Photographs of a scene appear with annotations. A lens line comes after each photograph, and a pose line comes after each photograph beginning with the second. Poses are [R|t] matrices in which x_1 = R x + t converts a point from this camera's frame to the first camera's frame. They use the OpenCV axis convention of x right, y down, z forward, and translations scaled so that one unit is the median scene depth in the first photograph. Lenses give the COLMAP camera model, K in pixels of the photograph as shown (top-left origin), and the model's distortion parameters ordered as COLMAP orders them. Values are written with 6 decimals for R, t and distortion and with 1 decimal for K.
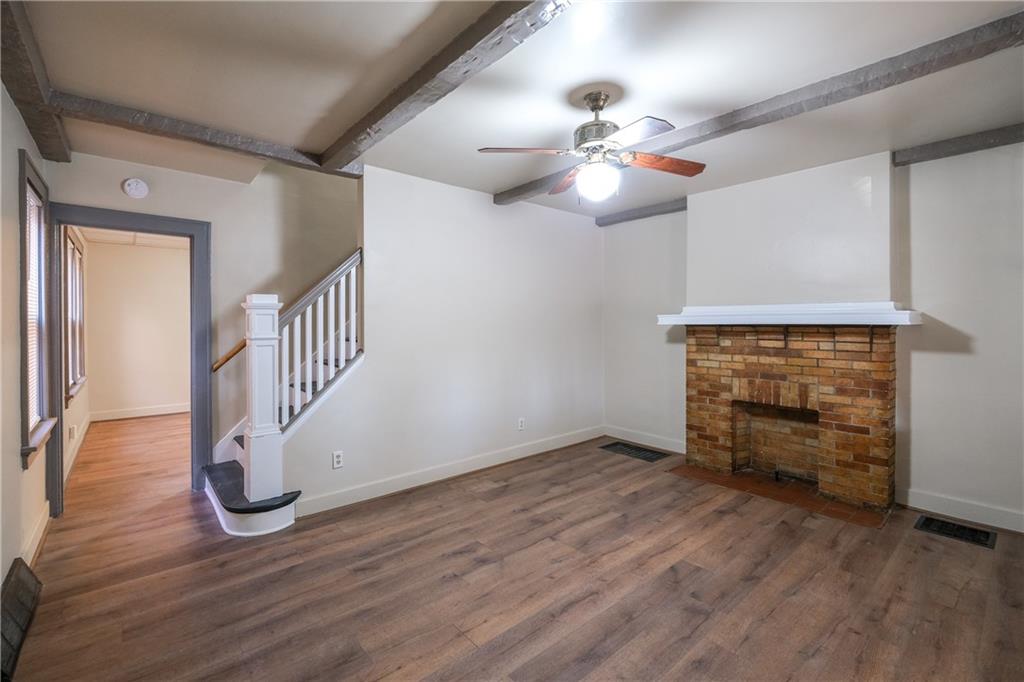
lens RADIAL K [[458.6, 0, 511.3], [0, 458.6, 318.9], [0, 0, 1]] dist [-0.002155, -0.000109]
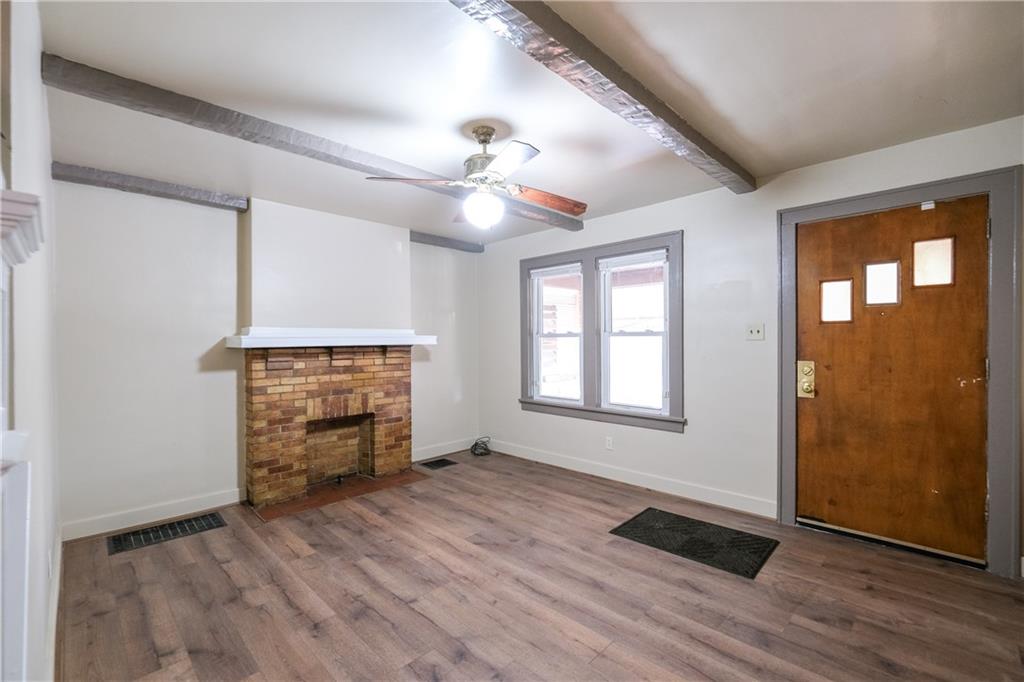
lens RADIAL K [[442.0, 0, 512.0], [0, 442.0, 341.0], [0, 0, 1]] dist [-0.001101, -0.000275]
pose [[-0.086794, 0.003664, 0.996220, -0.580027], [0.004065, 0.999986, -0.003324, 0.005902], [-0.996218, 0.003761, -0.086808, 0.703704]]
